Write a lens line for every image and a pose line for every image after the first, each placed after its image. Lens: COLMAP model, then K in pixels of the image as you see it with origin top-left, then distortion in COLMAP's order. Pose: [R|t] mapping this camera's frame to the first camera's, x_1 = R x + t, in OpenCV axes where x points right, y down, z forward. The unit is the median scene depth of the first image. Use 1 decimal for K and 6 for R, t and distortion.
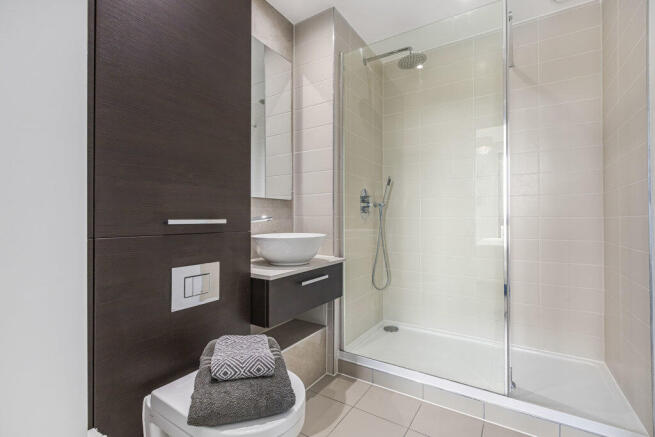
lens RADIAL K [[295.3, 0, 330.5], [0, 295.3, 221.9], [0, 0, 1]] dist [-0.001181, 0.000040]
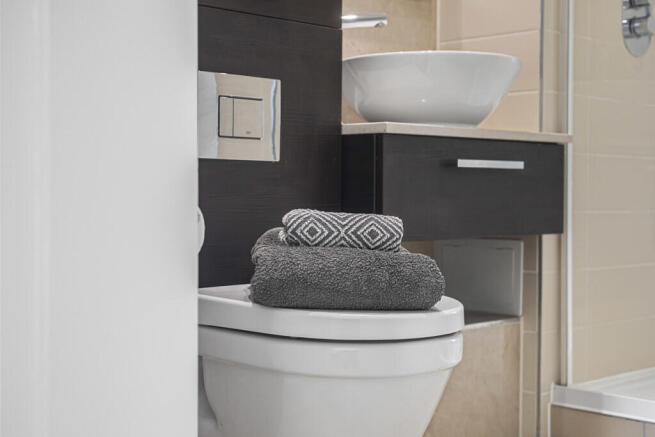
lens RADIAL K [[967.9, 0, 326.1], [0, 967.9, 216.9], [0, 0, 1]] dist [0.021741, 0.000000]
pose [[0.973208, 0.010149, -0.229701, 0.034415], [-0.003195, 0.999526, 0.030625, 0.229879], [0.229903, -0.029071, 0.972779, -0.356872]]
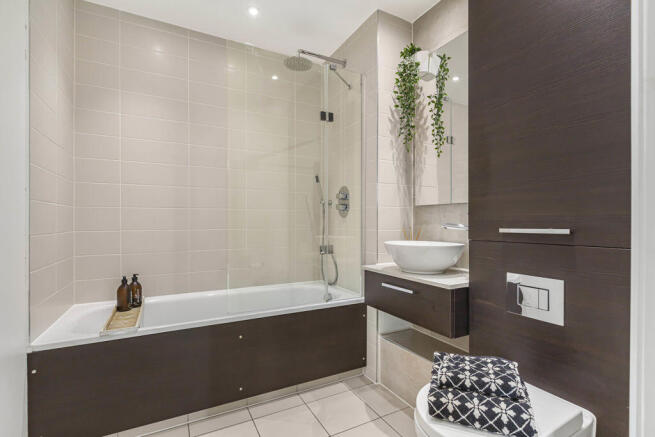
lens RADIAL K [[309.9, 0, 326.2], [0, 309.9, 220.0], [0, 0, 1]] dist [-0.003061, -0.001094]
pose [[-0.485469, 0.005376, -0.874238, 0.526998], [0.009362, 0.999956, 0.000950, -0.030498], [0.874204, -0.007723, -0.485498, 0.640289]]
